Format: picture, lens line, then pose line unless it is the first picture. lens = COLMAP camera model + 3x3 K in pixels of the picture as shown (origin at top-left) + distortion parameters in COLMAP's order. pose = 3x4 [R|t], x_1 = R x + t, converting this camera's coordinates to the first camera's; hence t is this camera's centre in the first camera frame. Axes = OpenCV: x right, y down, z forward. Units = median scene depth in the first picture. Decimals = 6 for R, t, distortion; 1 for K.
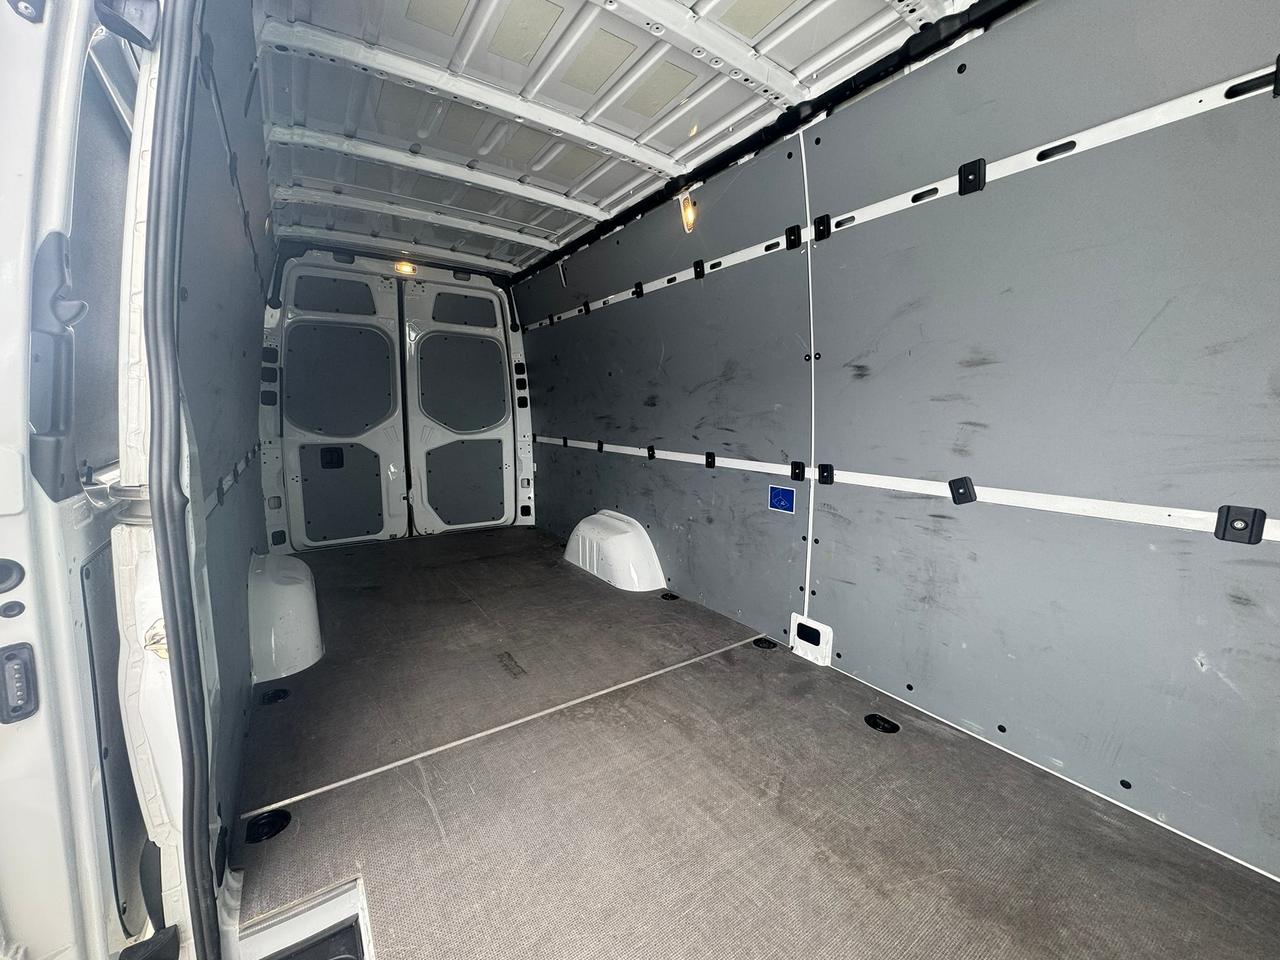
lens RADIAL K [[522.9, 0, 640.0], [0, 522.9, 480.0], [0, 0, 1]] dist [-0.002787, 0.000007]
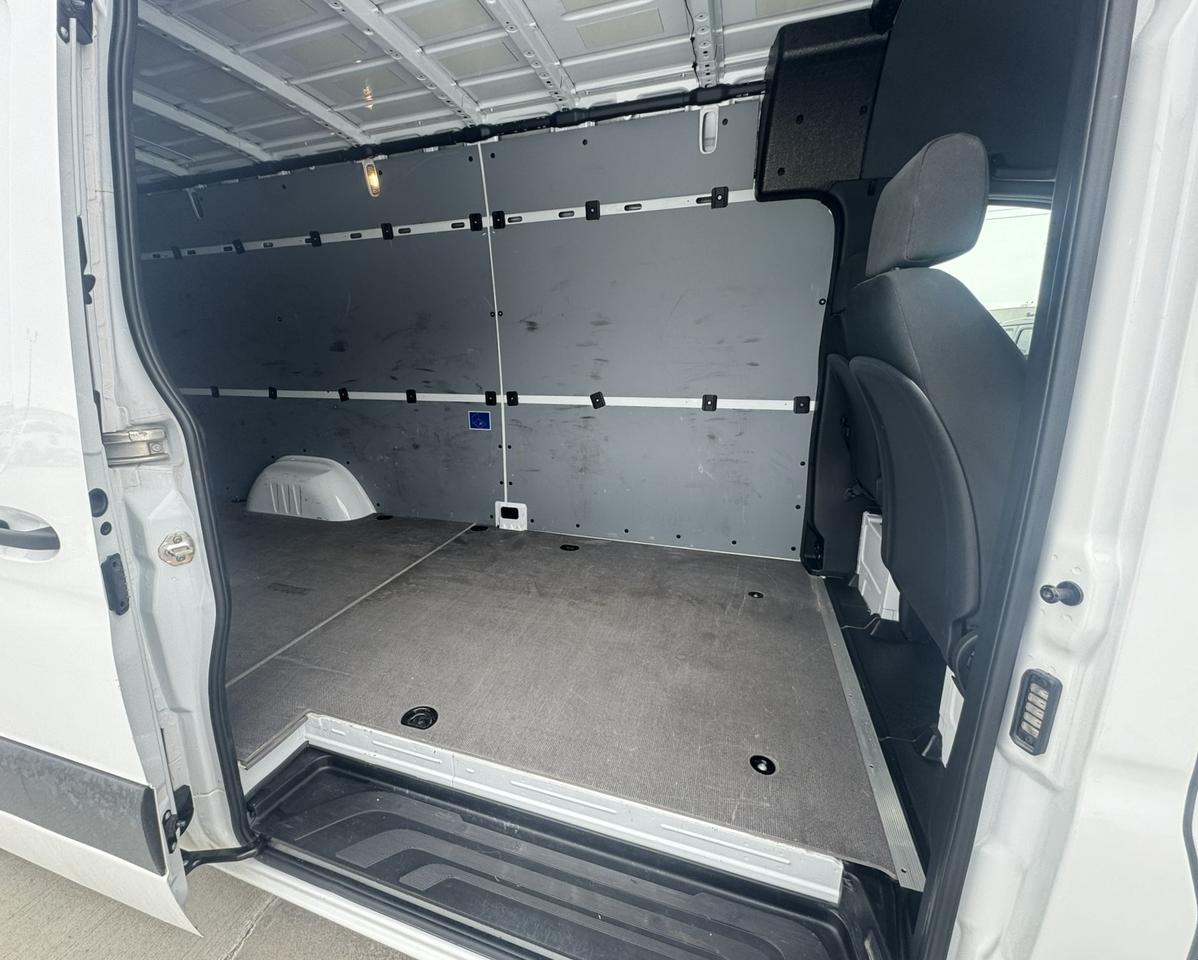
lens RADIAL K [[464.7, 0, 599.0], [0, 464.7, 480.0], [0, 0, 1]] dist [-0.000941, -0.000034]
pose [[0.788539, -0.177853, 0.588706, -0.236531], [0.095193, 0.981030, 0.168871, 0.014668], [-0.607573, -0.077121, 0.790511, -0.163161]]
